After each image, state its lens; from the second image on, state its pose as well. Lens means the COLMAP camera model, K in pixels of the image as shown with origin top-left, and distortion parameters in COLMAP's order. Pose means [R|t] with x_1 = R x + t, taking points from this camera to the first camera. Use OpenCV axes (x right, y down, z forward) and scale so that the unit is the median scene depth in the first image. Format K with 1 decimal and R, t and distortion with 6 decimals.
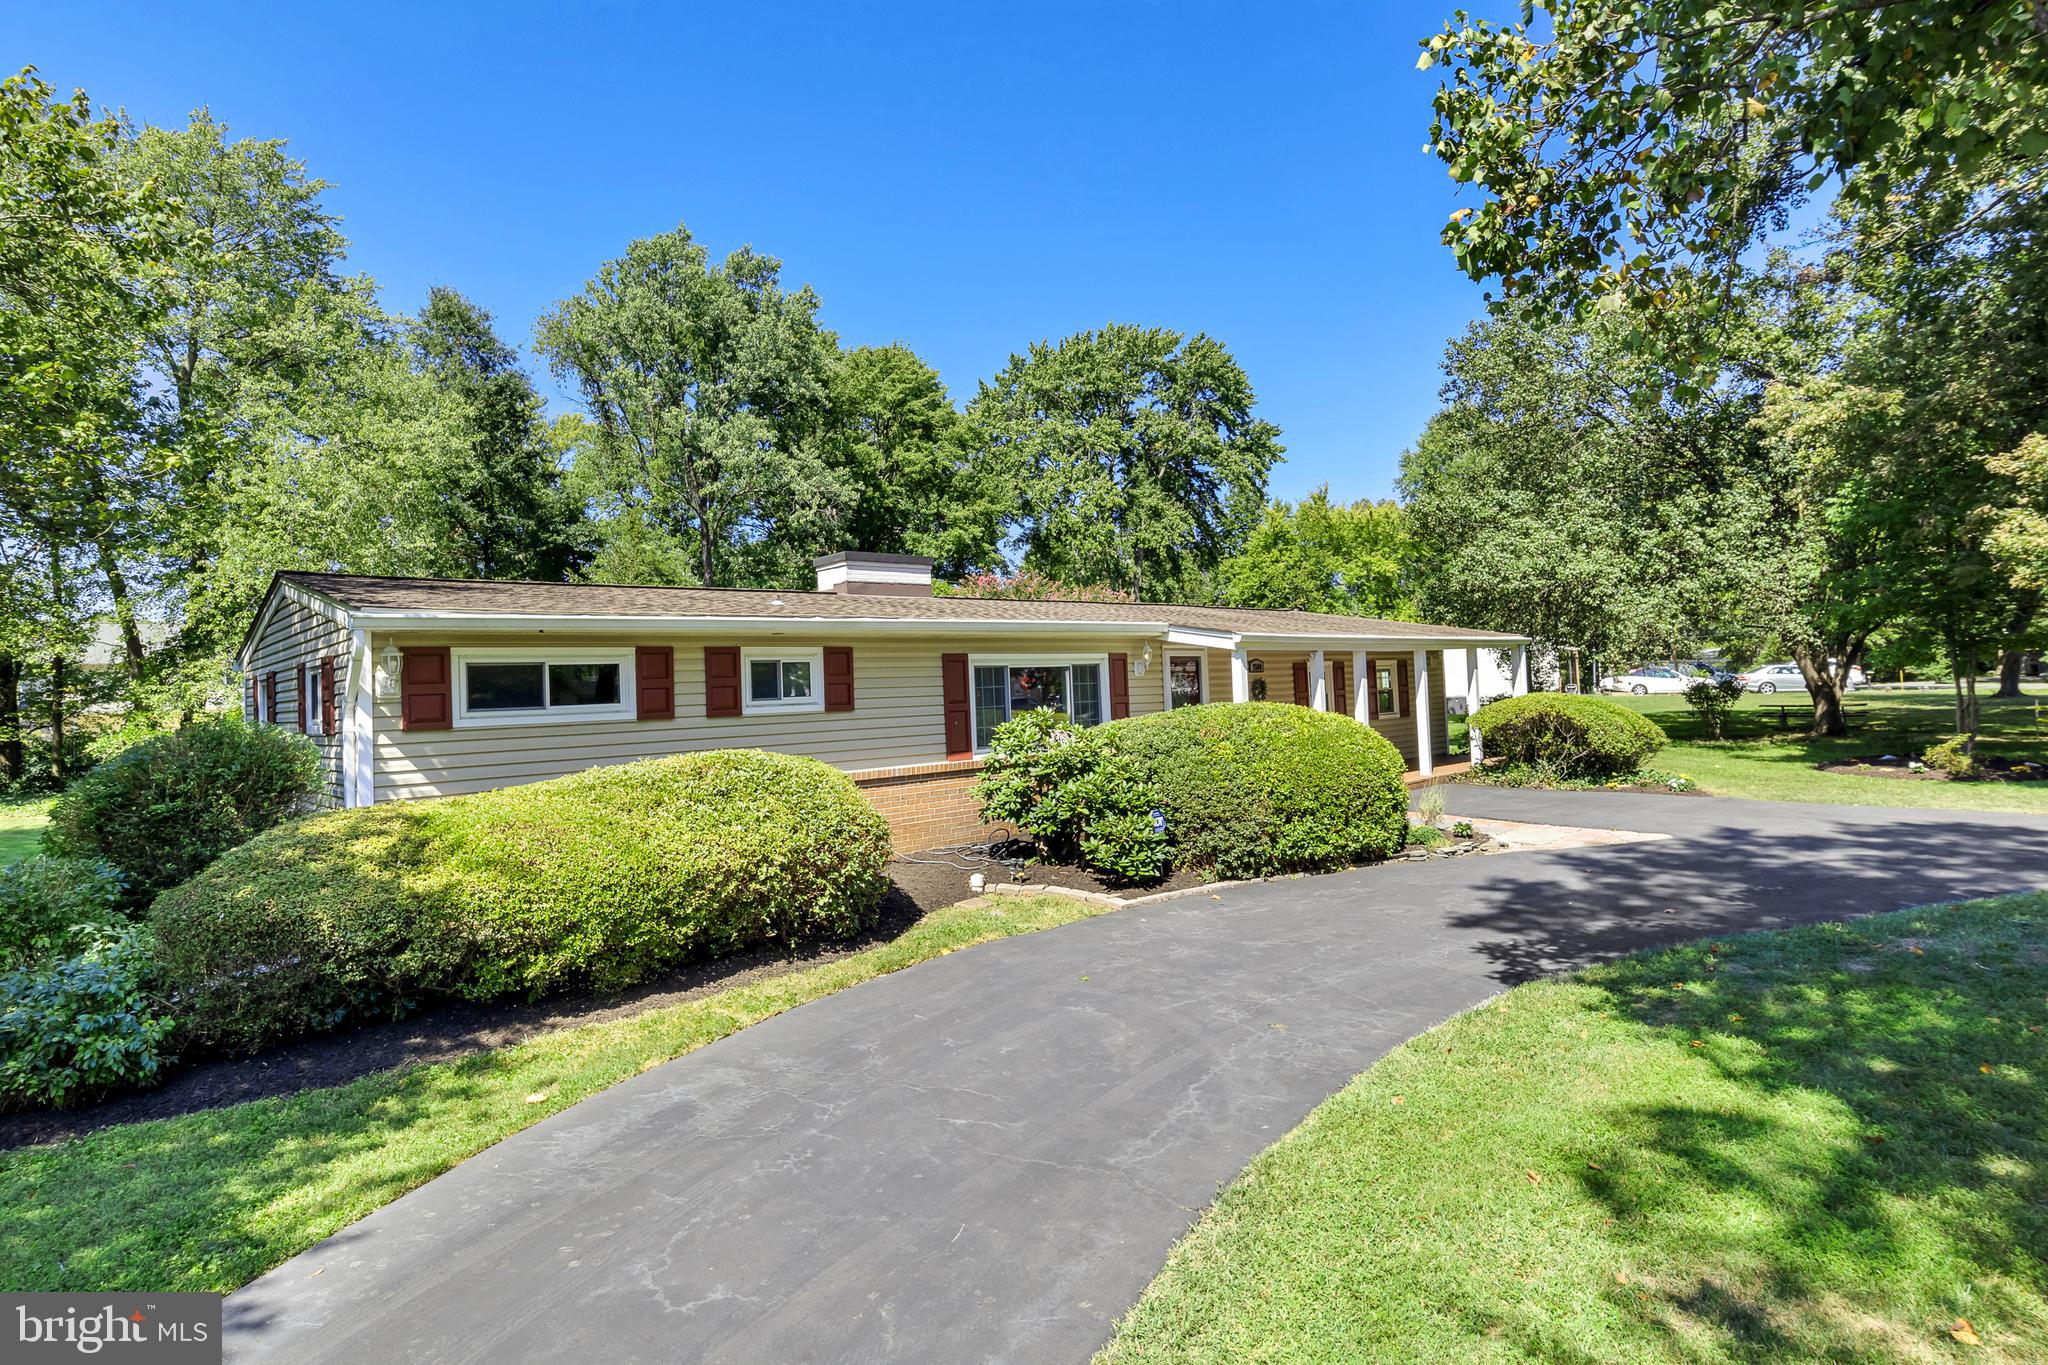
lens RADIAL K [[1049.2, 0, 1023.2], [0, 1049.2, 673.5], [0, 0, 1]] dist [-0.007060, 0.000311]
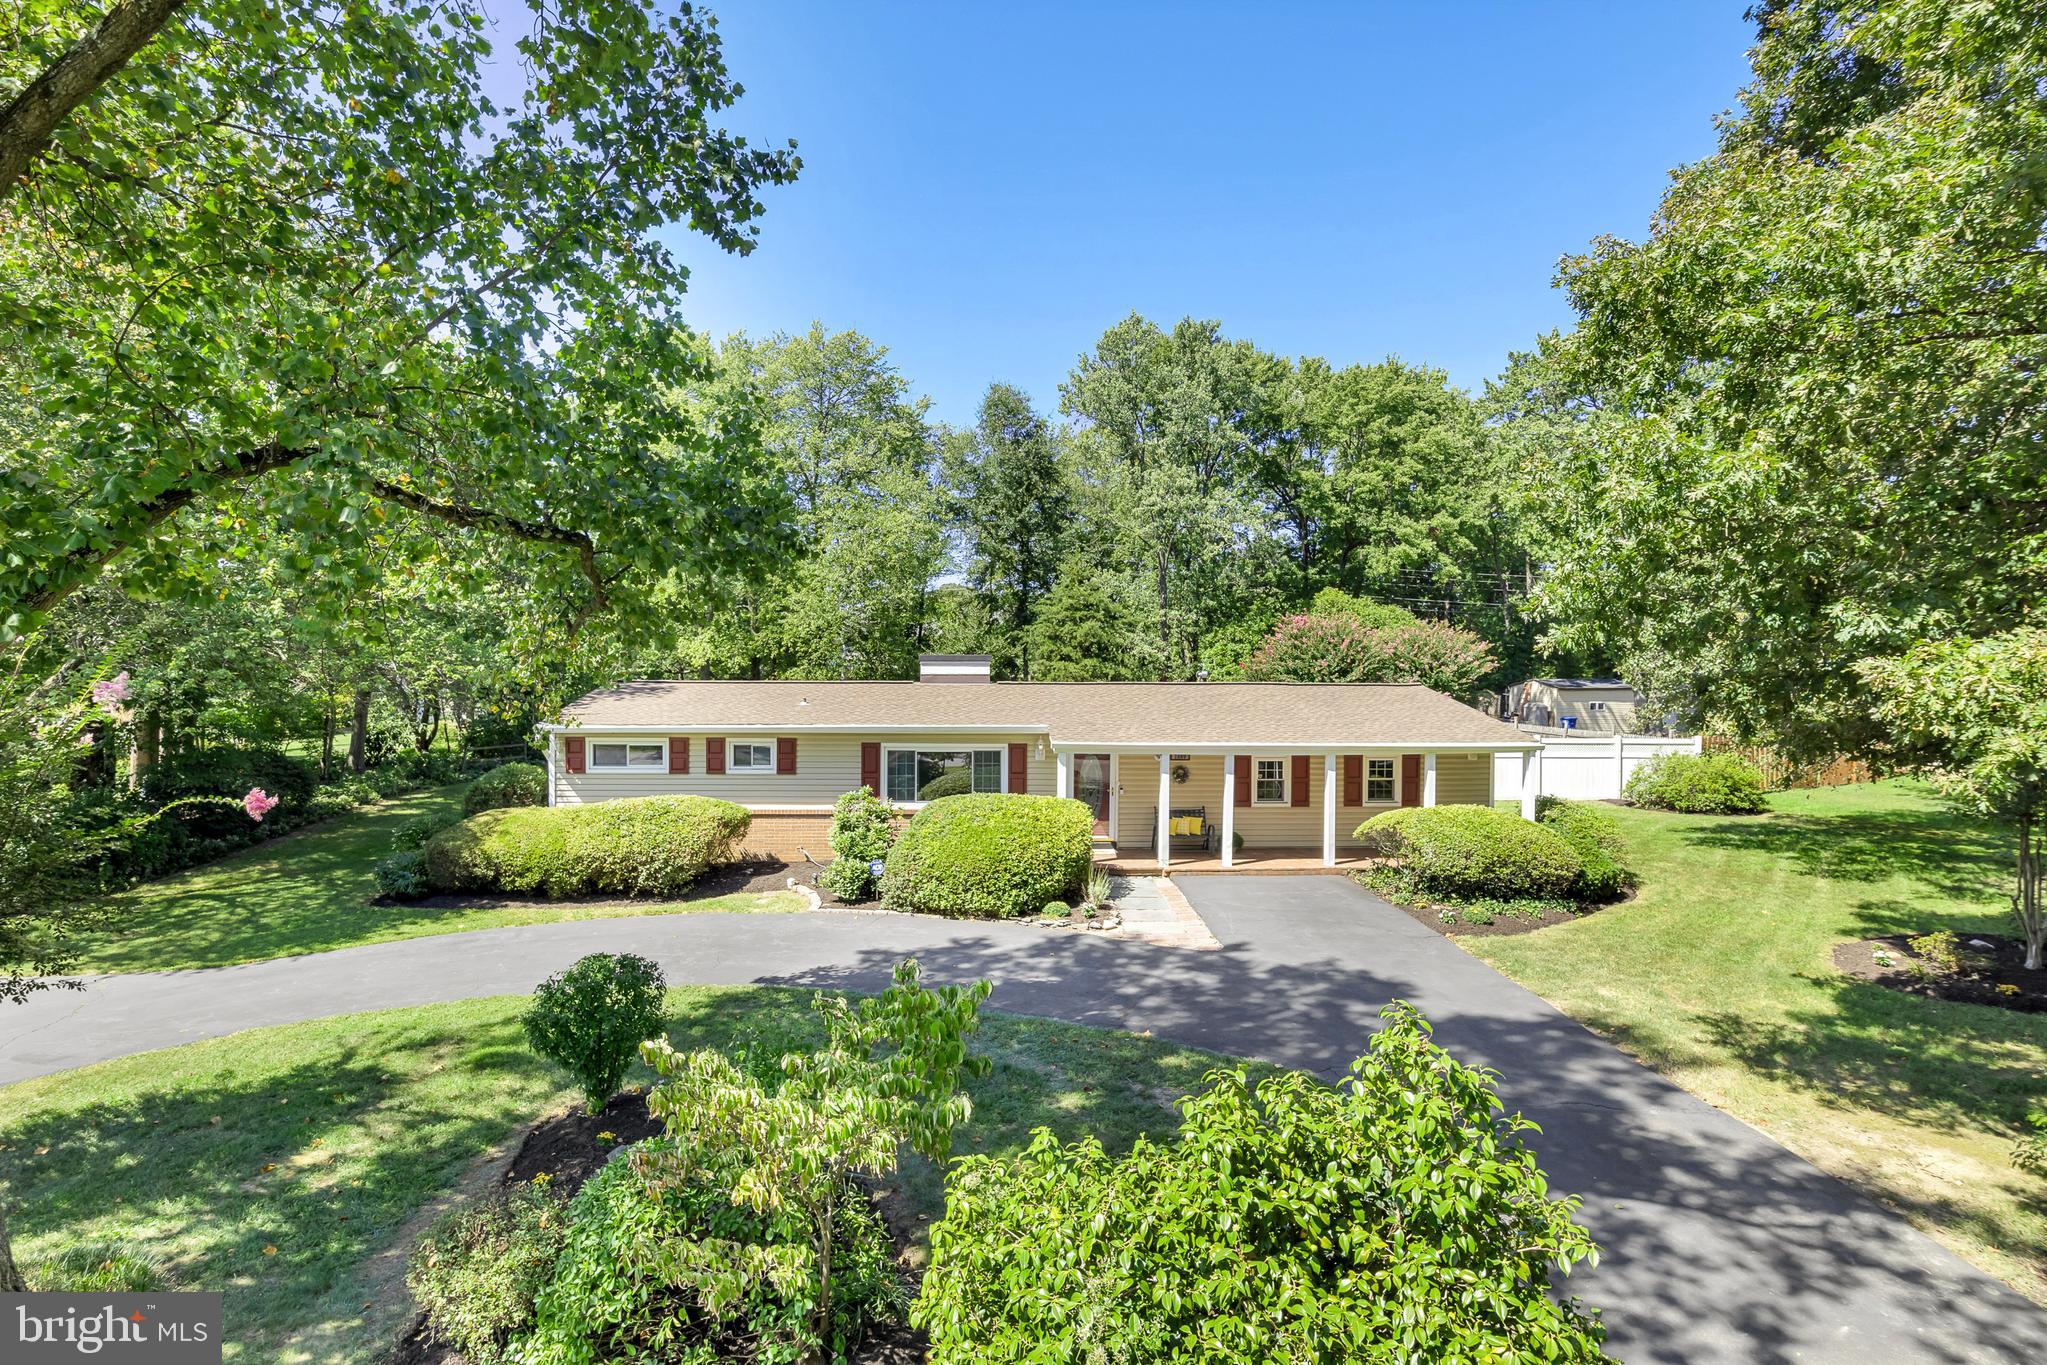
lens RADIAL K [[1019.2, 0, 1014.8], [0, 1019.2, 683.1], [0, 0, 1]] dist [-0.015395, -0.000148]
pose [[0.769880, 0.061380, -0.635231, 1.114049], [-0.026475, 0.997579, 0.064305, -0.220495], [0.637640, -0.032689, 0.769641, -0.070652]]
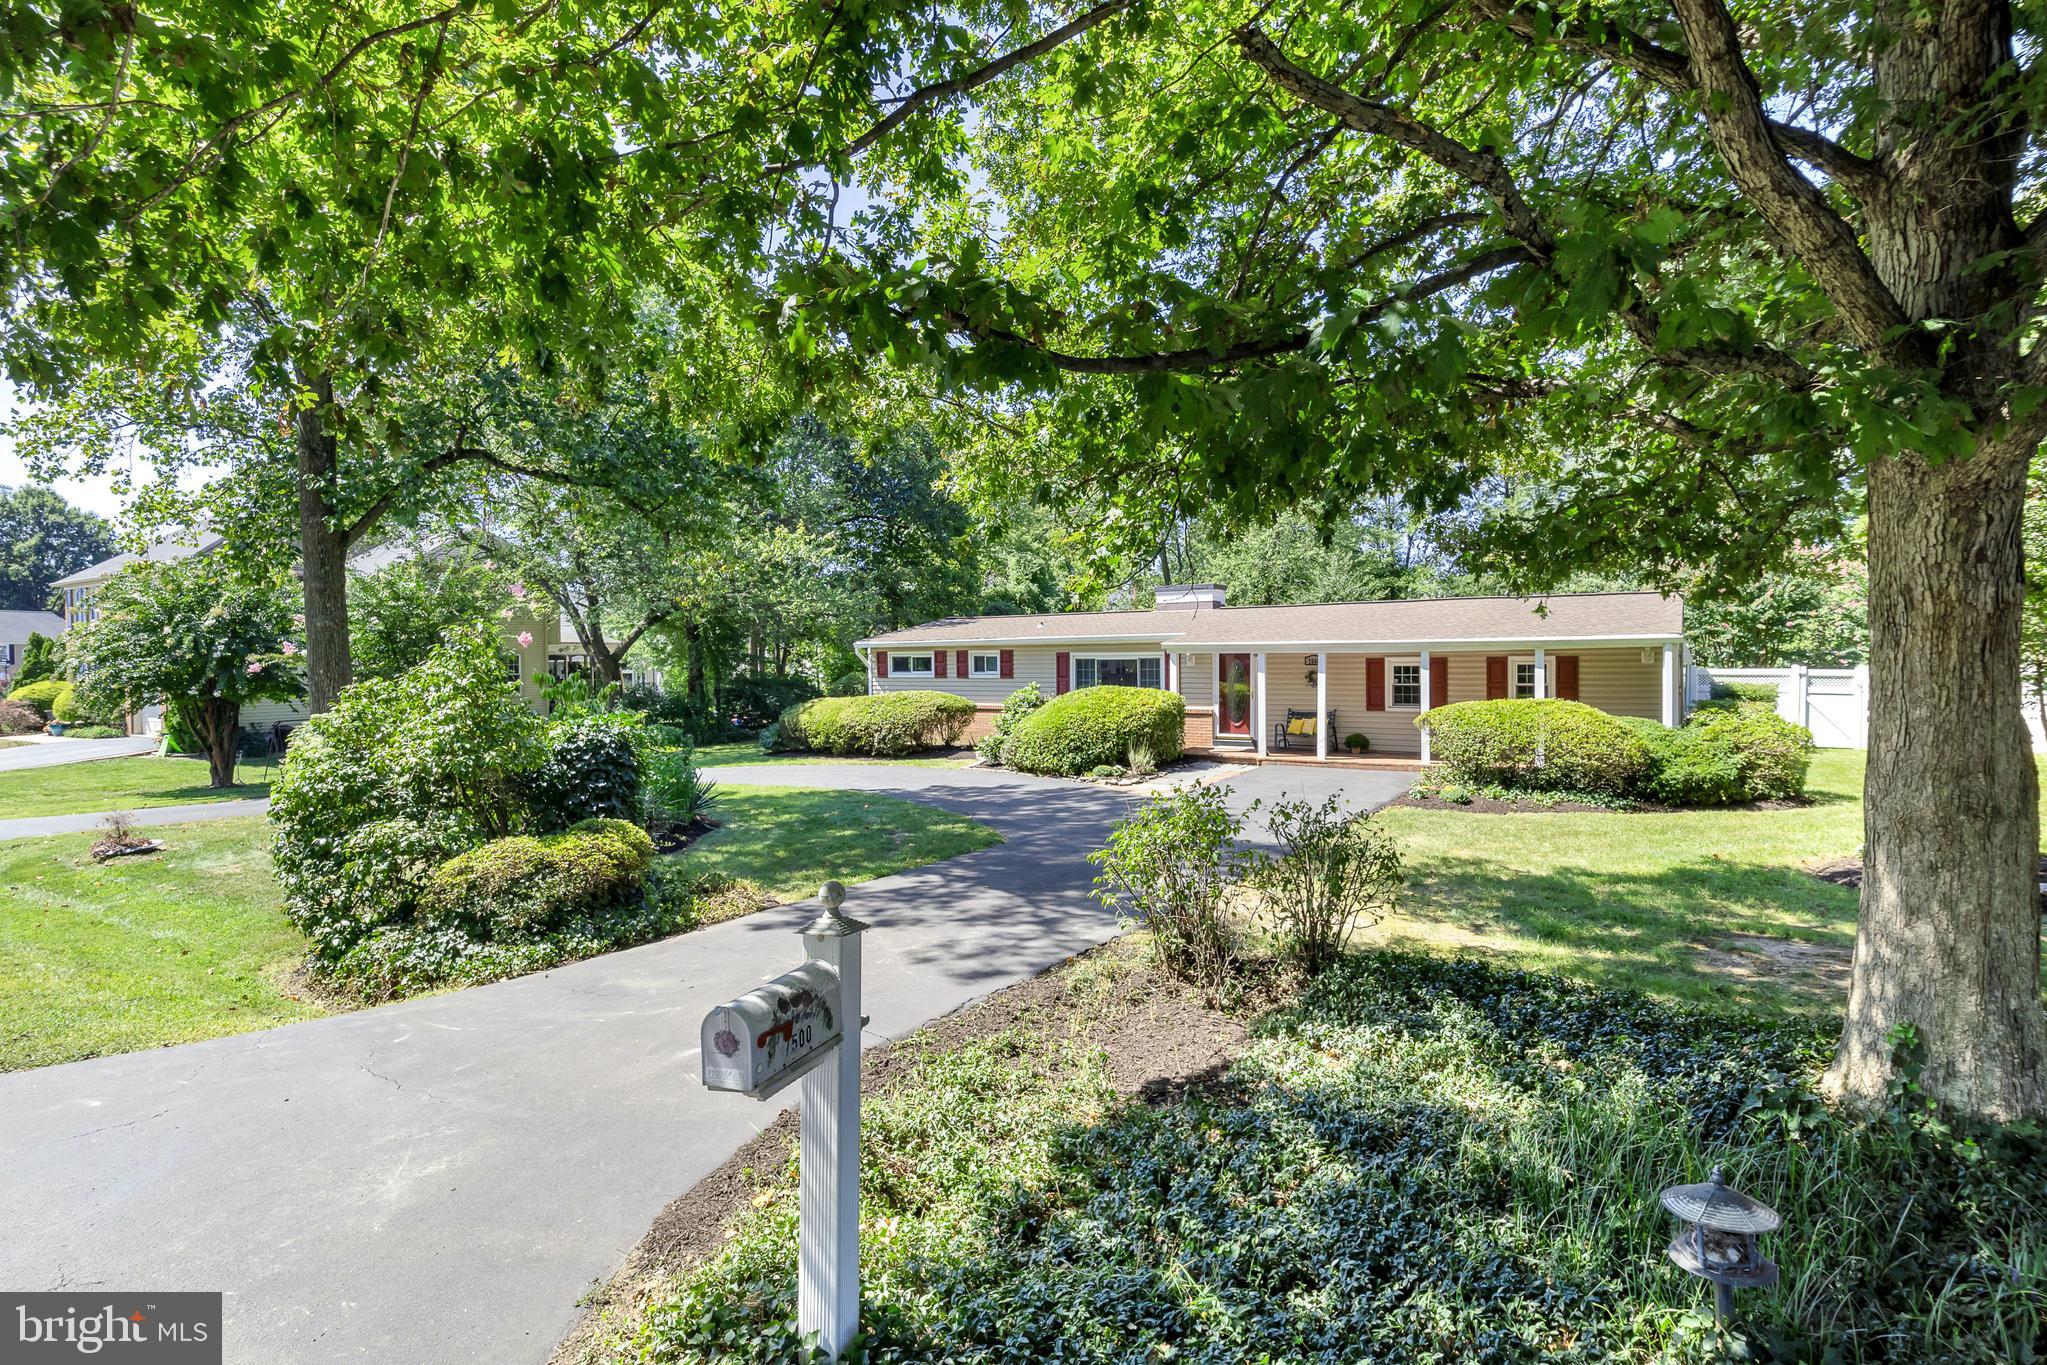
lens RADIAL K [[1003.7, 0, 1037.5], [0, 1003.7, 678.8], [0, 0, 1]] dist [-0.010237, 0.000094]
pose [[0.269083, 0.059958, -0.961249, 1.785866], [0.018035, 0.997572, 0.067272, -0.099869], [0.962948, -0.035438, 0.267348, 0.442997]]
